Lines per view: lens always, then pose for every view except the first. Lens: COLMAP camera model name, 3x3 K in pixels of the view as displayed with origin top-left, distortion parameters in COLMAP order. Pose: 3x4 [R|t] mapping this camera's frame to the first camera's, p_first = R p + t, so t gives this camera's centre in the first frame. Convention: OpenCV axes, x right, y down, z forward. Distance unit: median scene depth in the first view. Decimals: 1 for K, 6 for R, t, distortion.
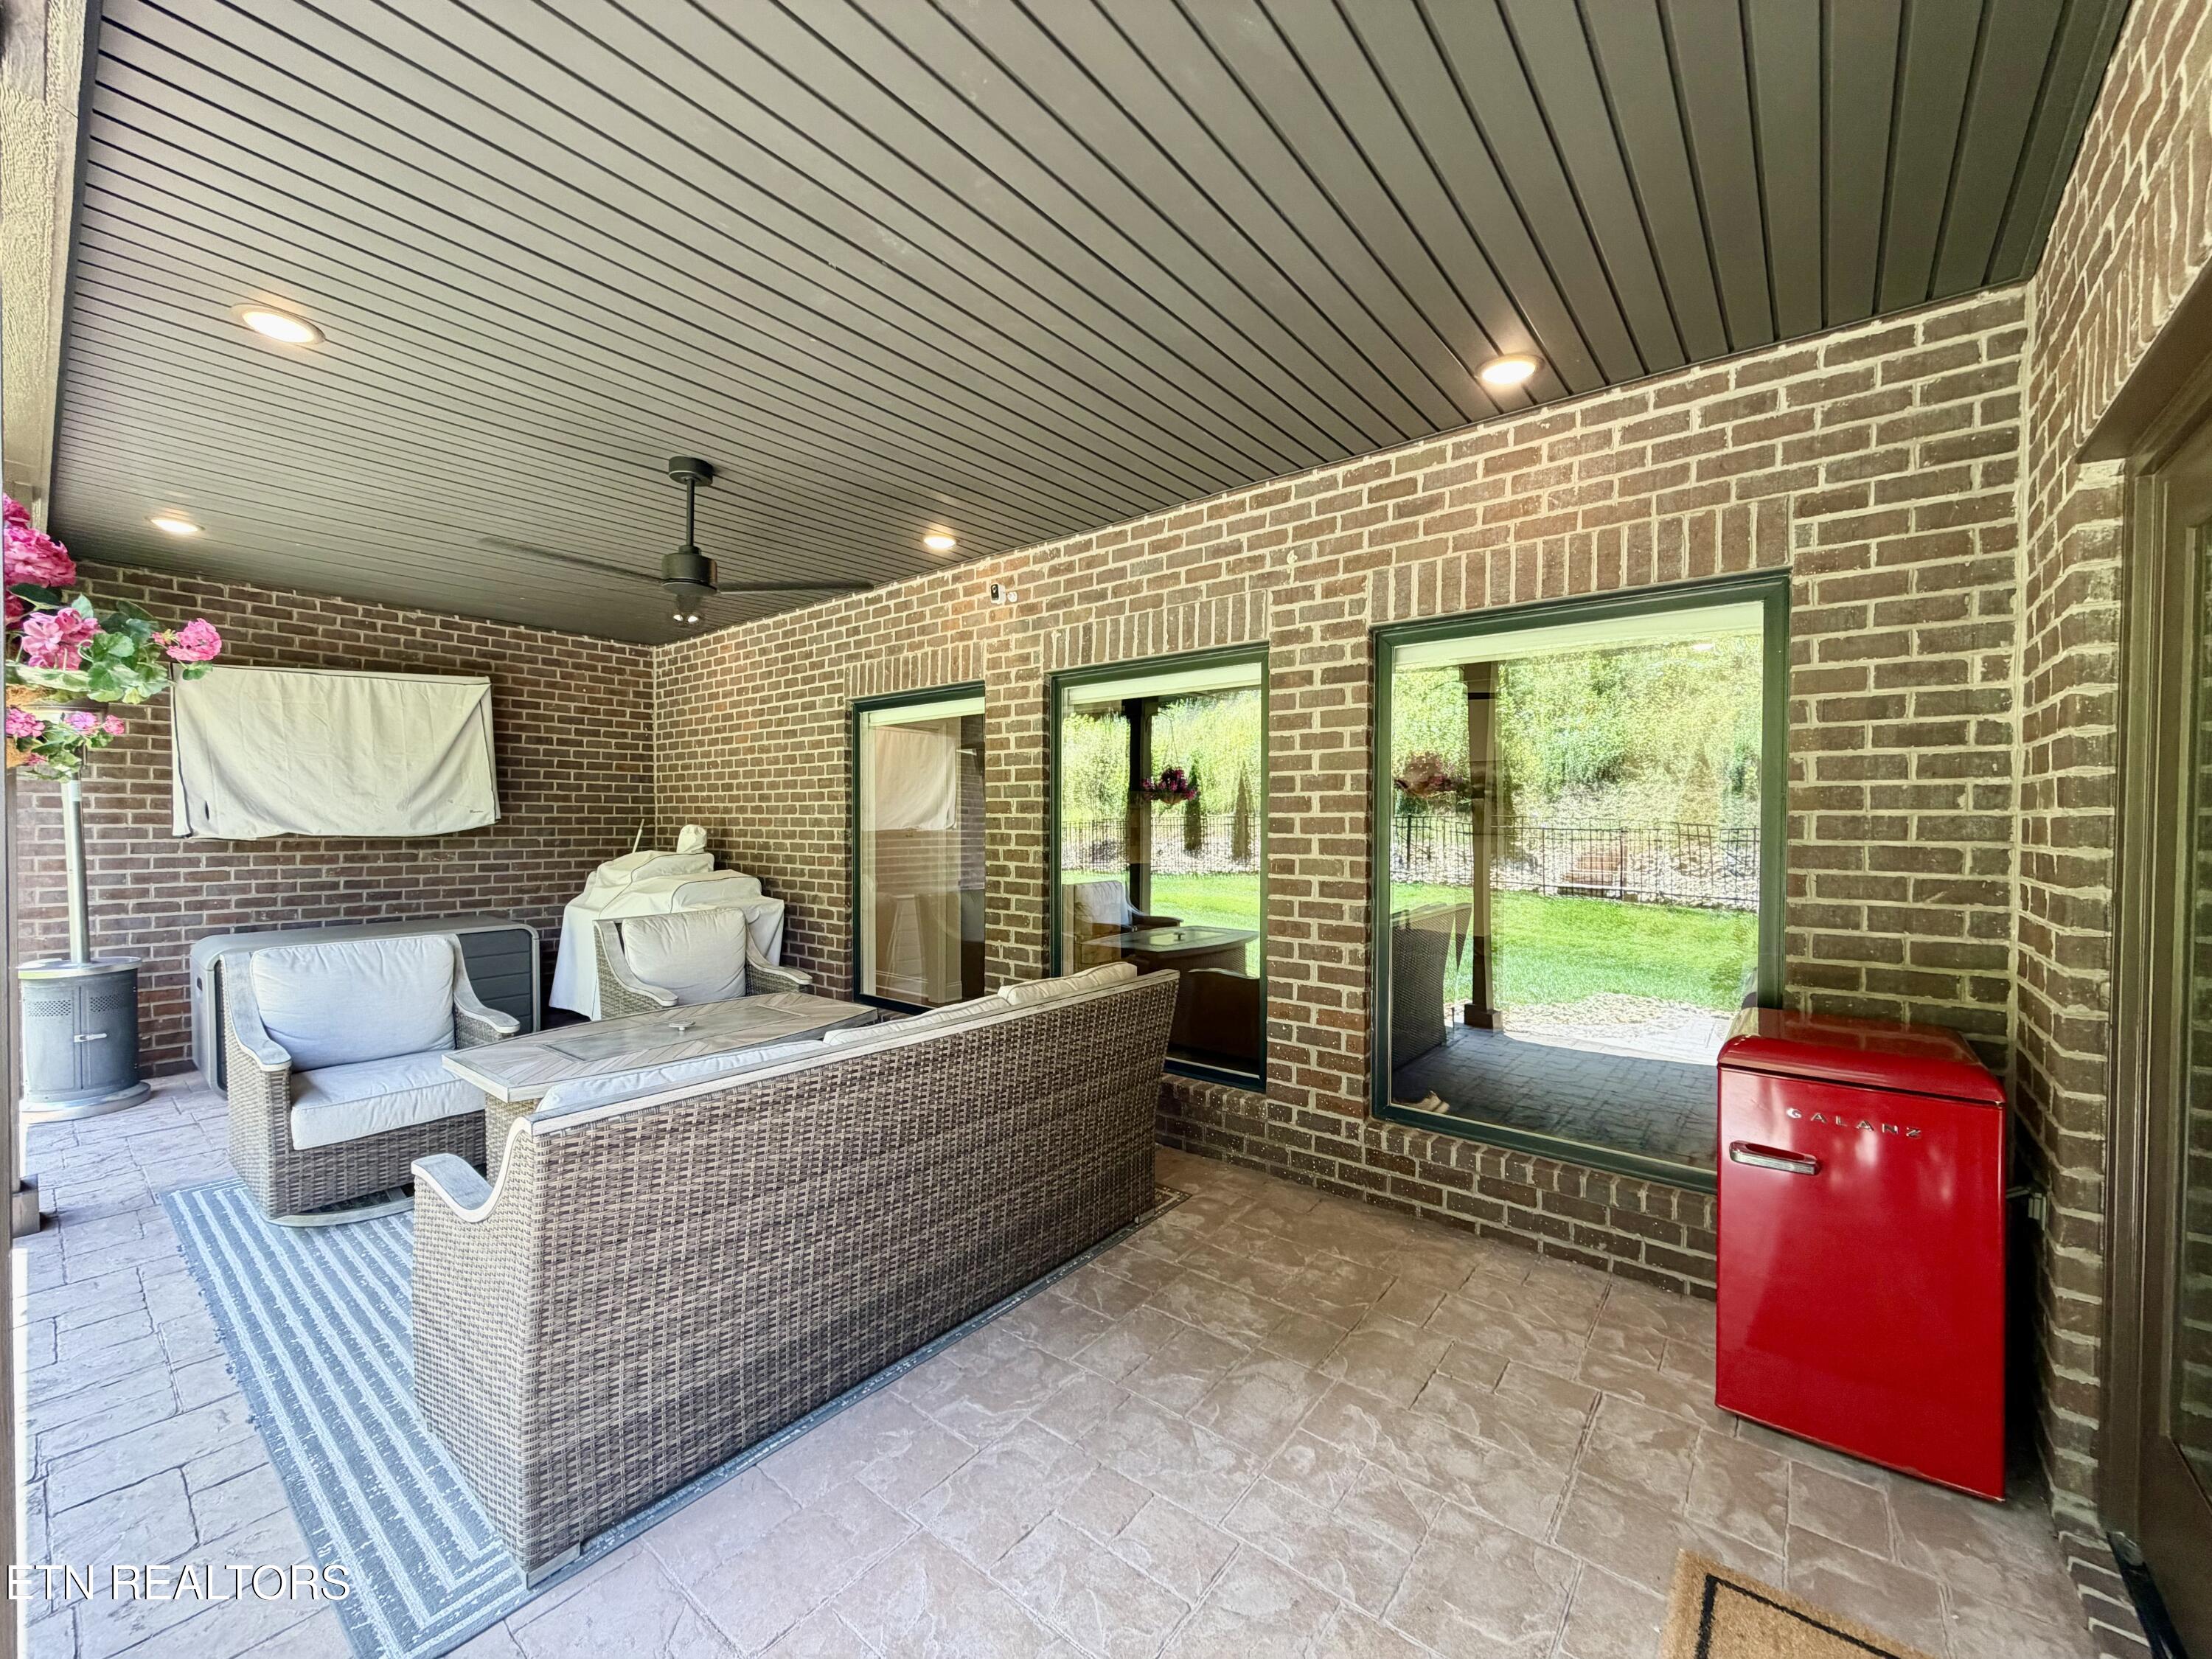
lens RADIAL K [[878.0, 0, 1102.3], [0, 878.0, 838.5], [0, 0, 1]] dist [0.001223, -0.000364]
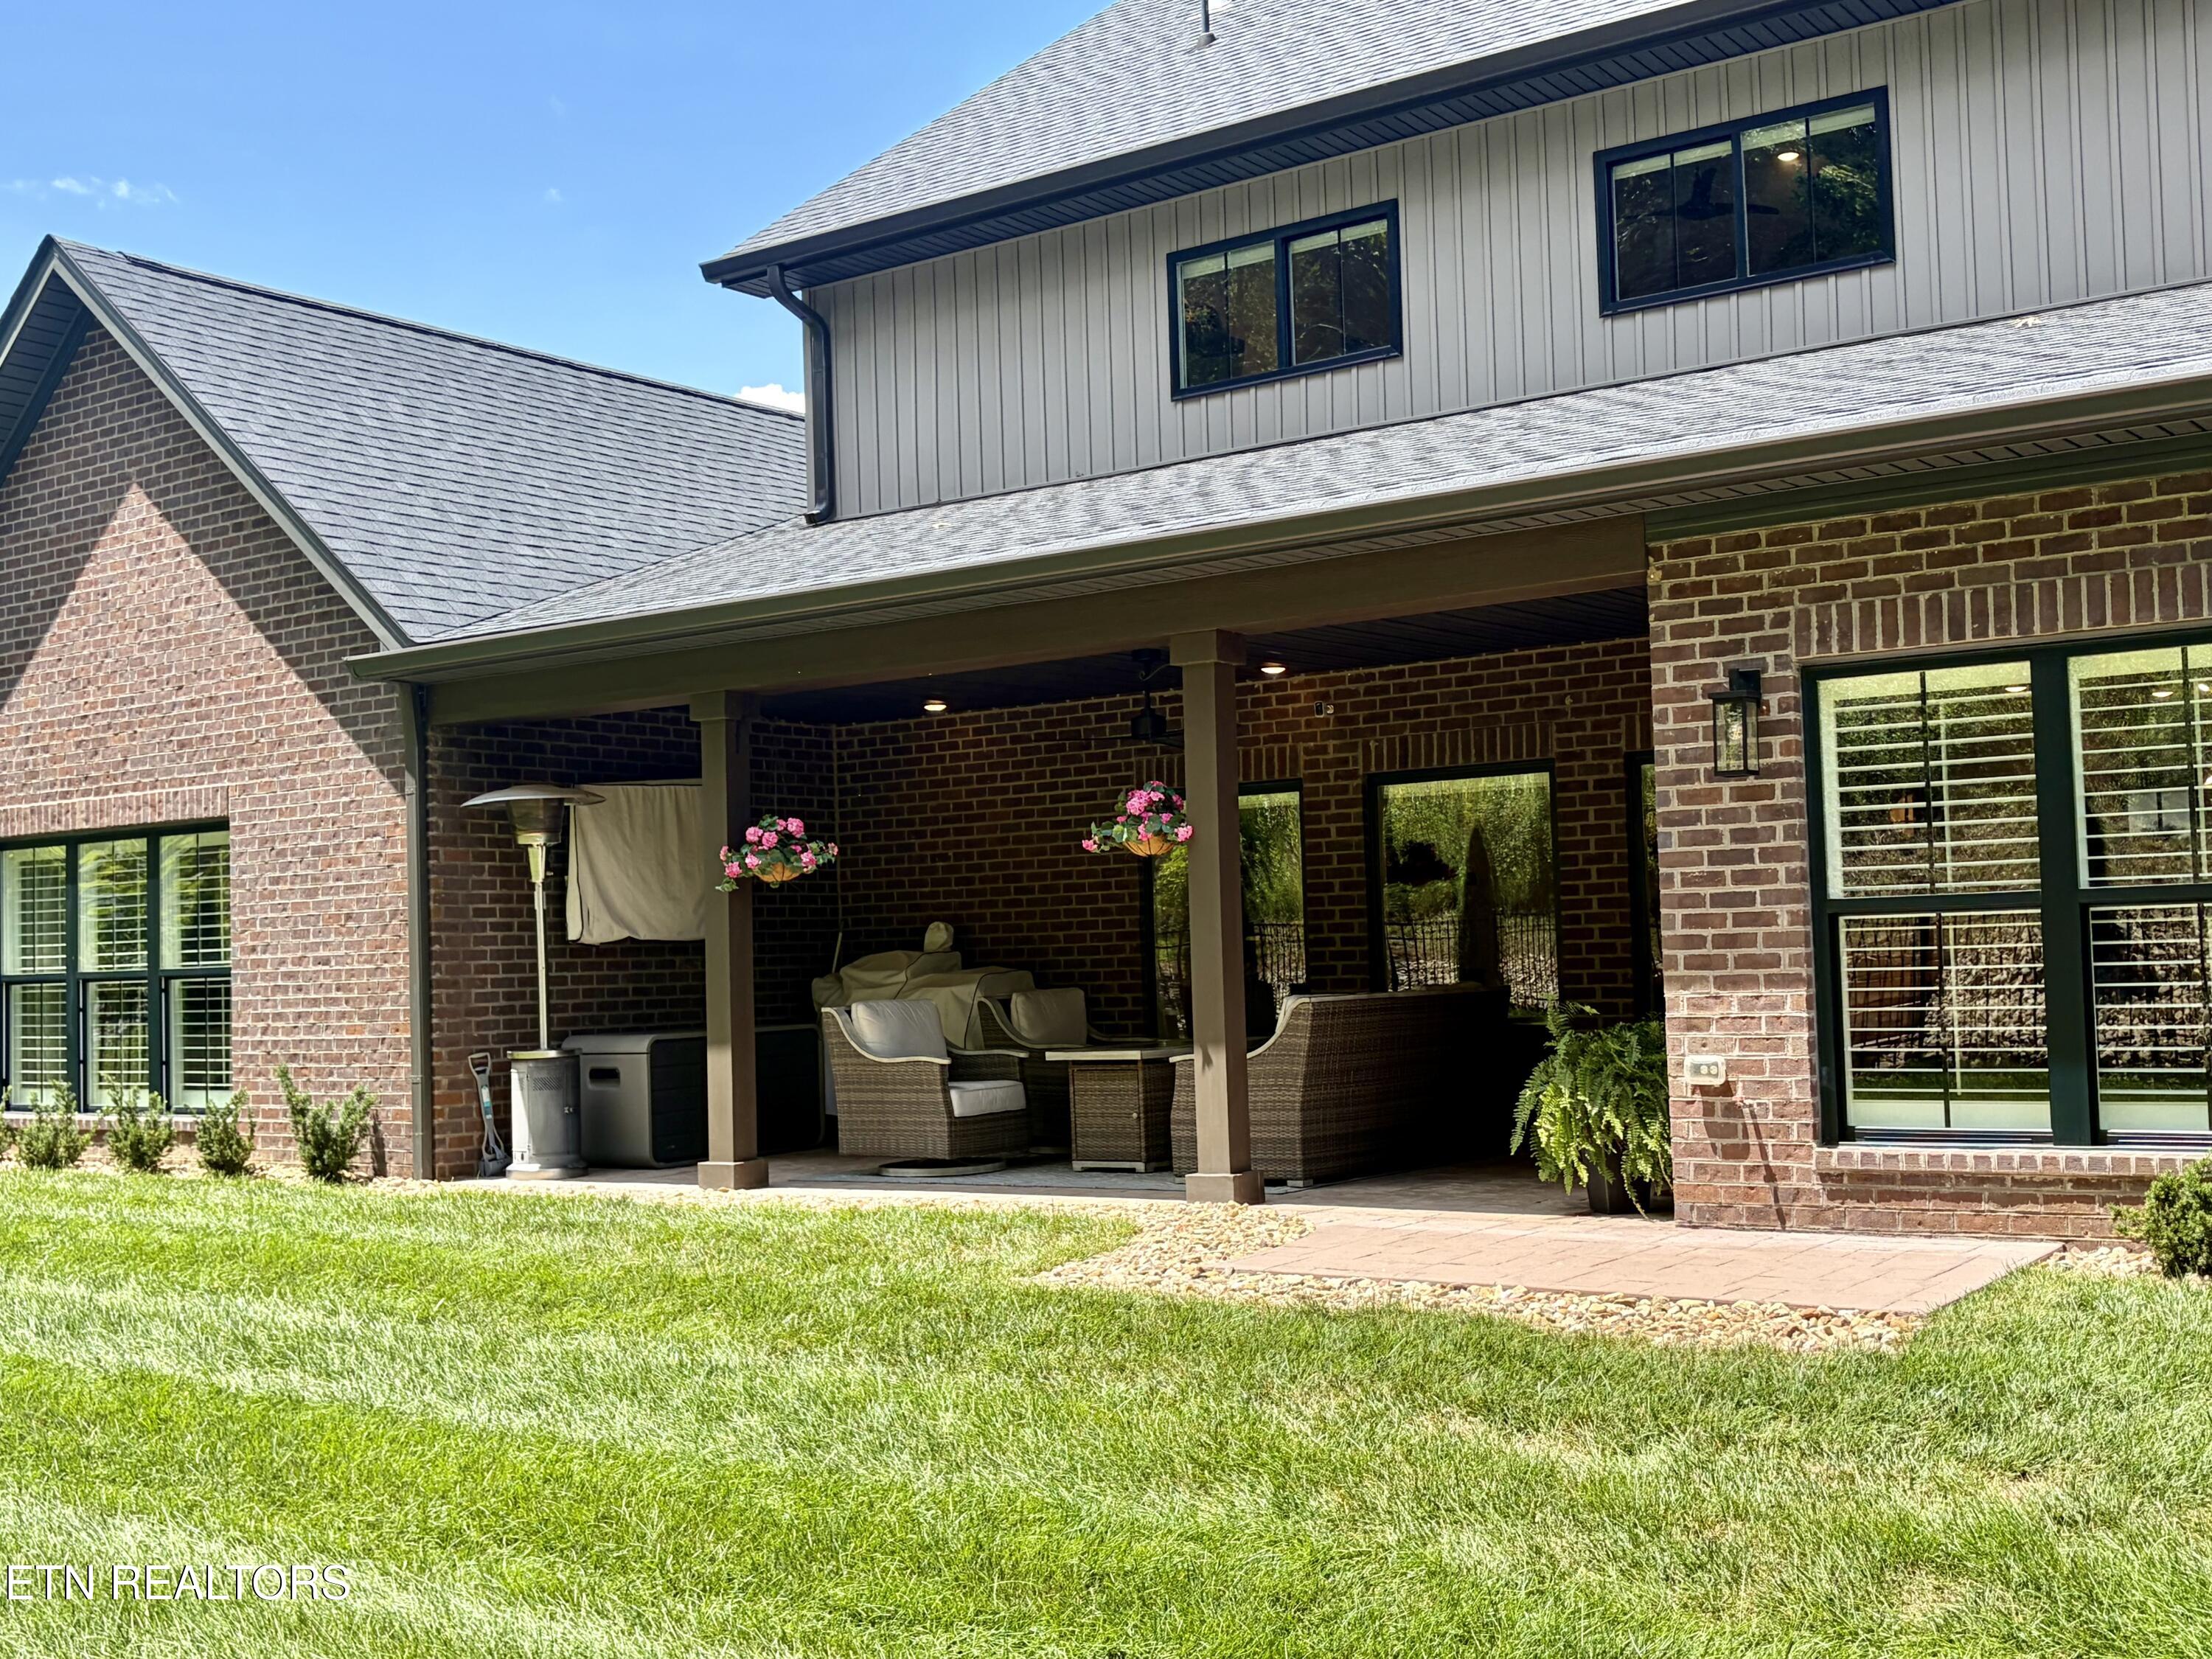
lens RADIAL K [[2507.3, 0, 1106.0], [0, 2507.3, 829.5], [0, 0, 1]] dist [0.159587, -0.444612]
pose [[0.998266, -0.033662, 0.048293, -0.568246], [0.037136, 0.996644, -0.072946, 0.120943], [-0.045675, 0.074613, 0.996166, -2.329582]]
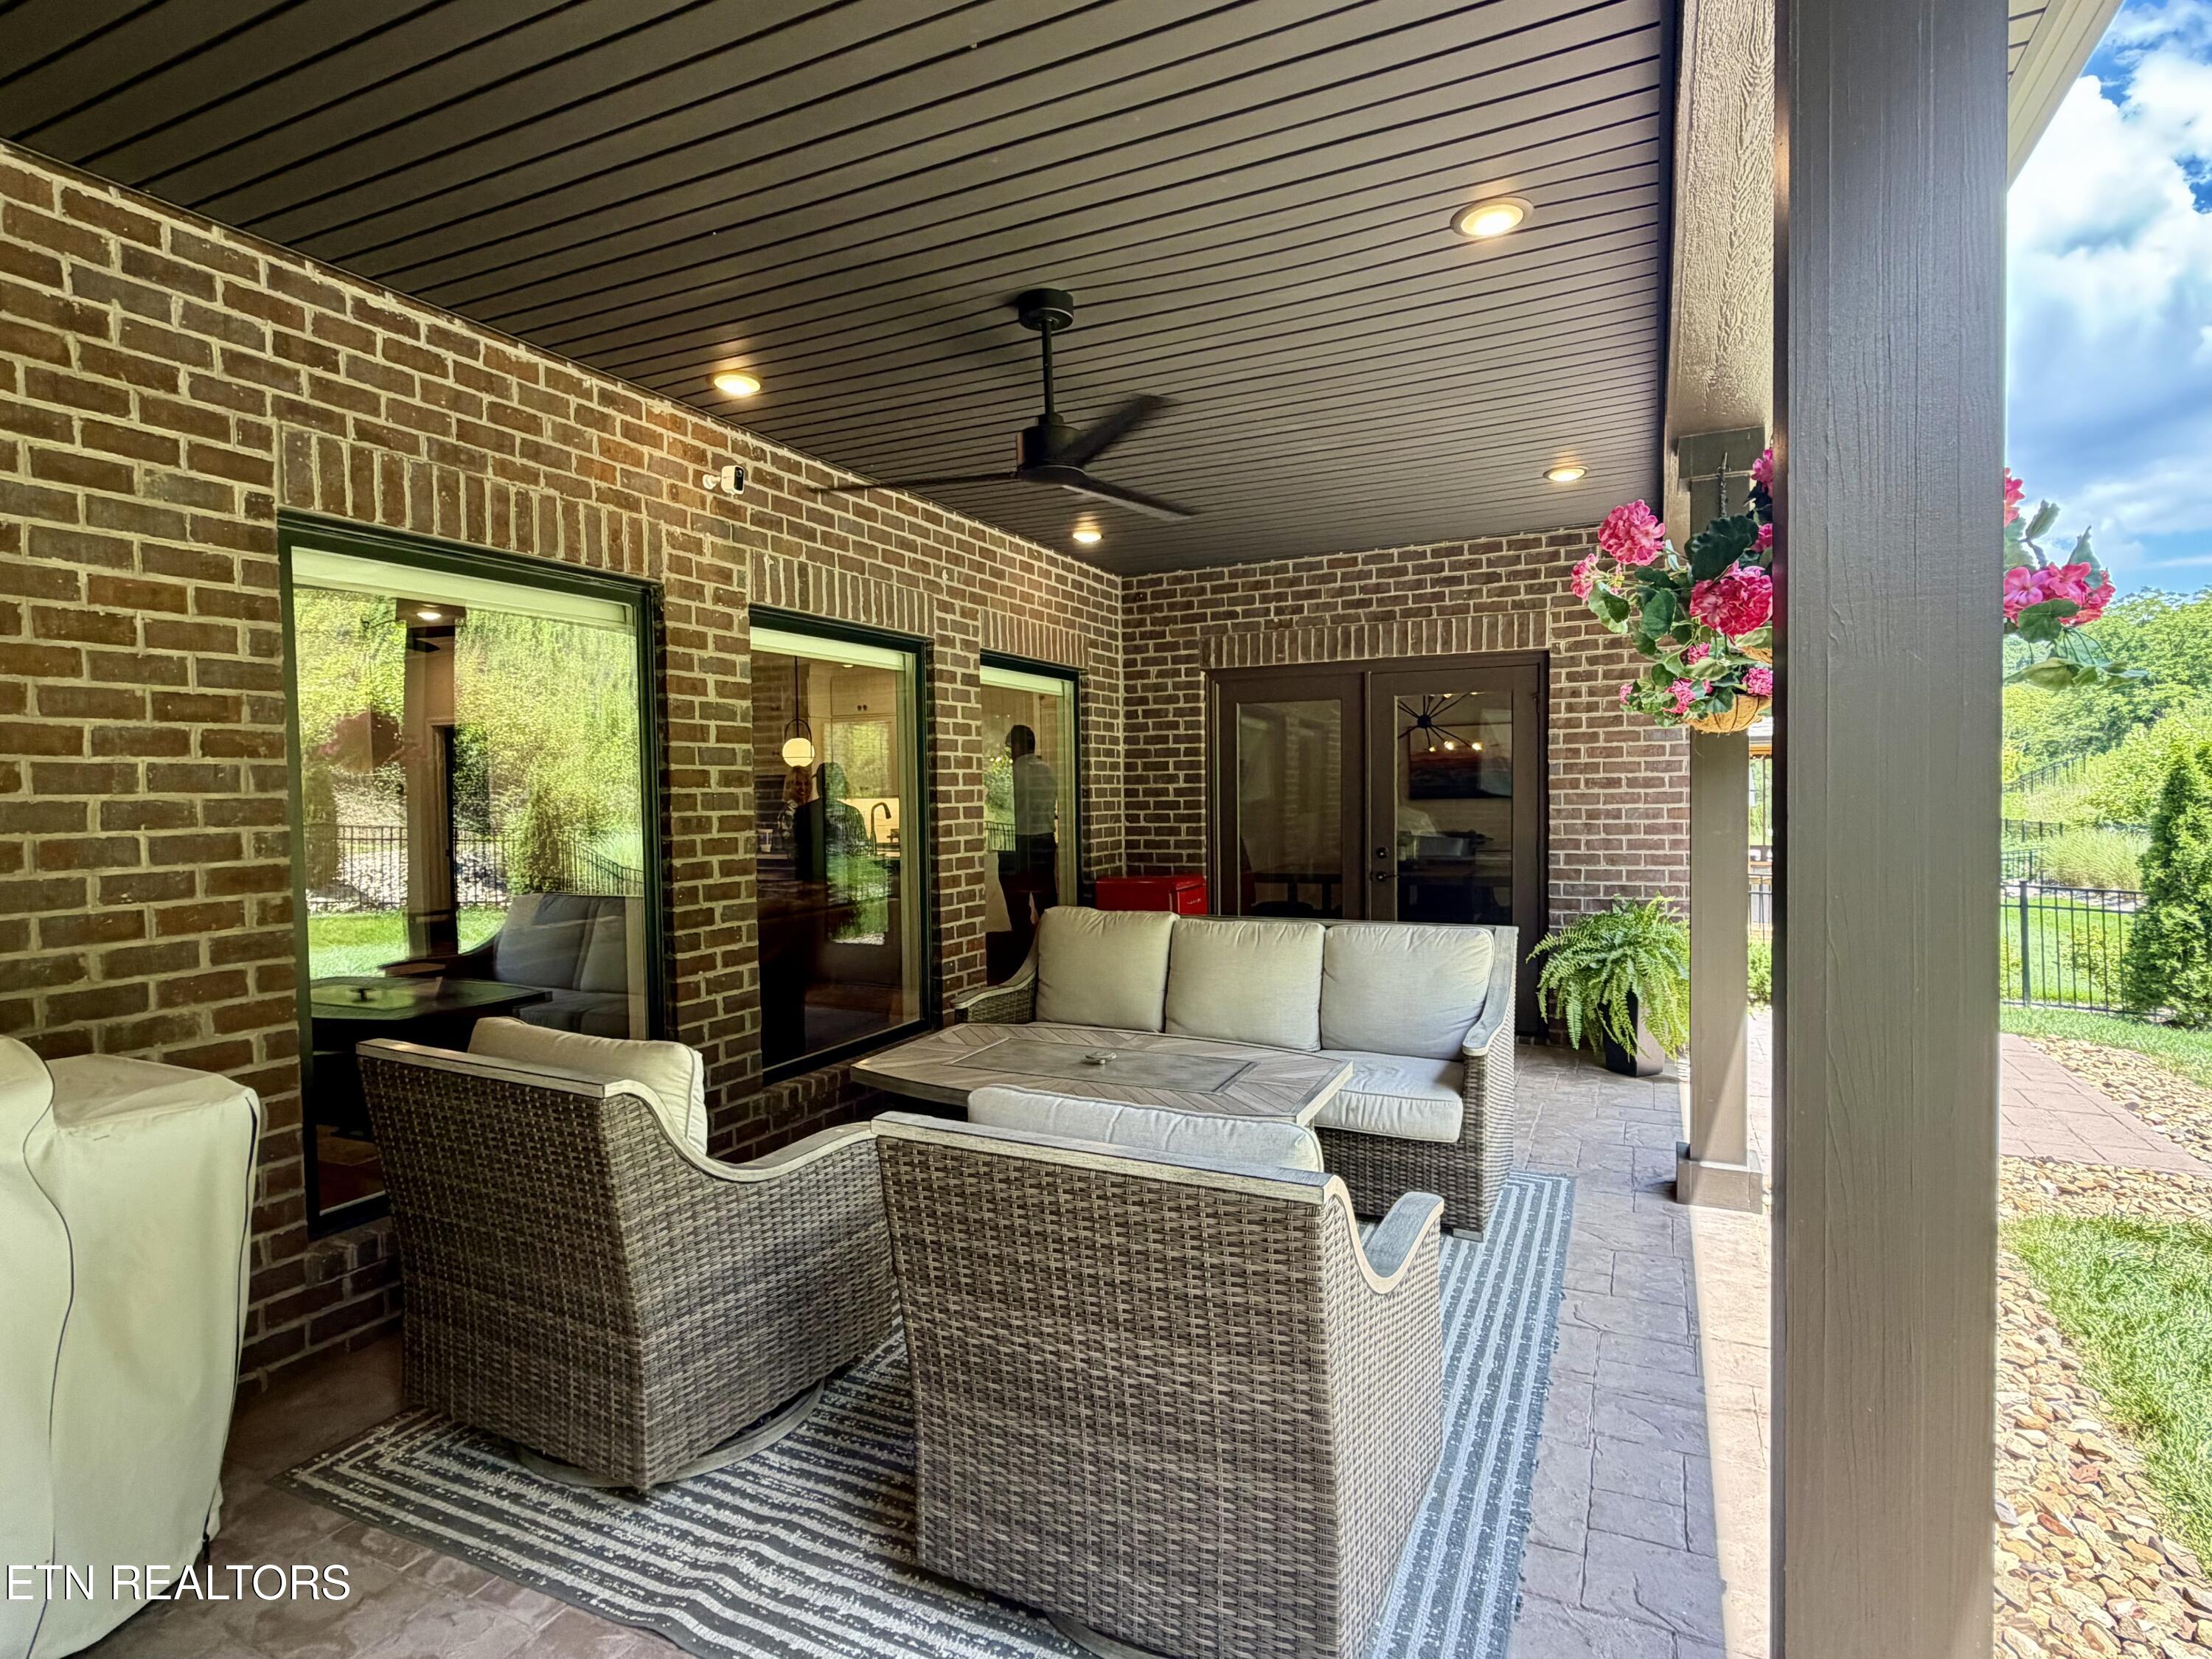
lens RADIAL K [[1162.1, 0, 1106.0], [0, 1162.1, 829.5], [0, 0, 1]] dist [0.001044, 0.000047]
pose [[-0.240446, -0.038859, 0.969884, -1.093379], [0.025918, 0.998585, 0.046434, -0.030195], [-0.970316, 0.036302, -0.239099, 0.918958]]
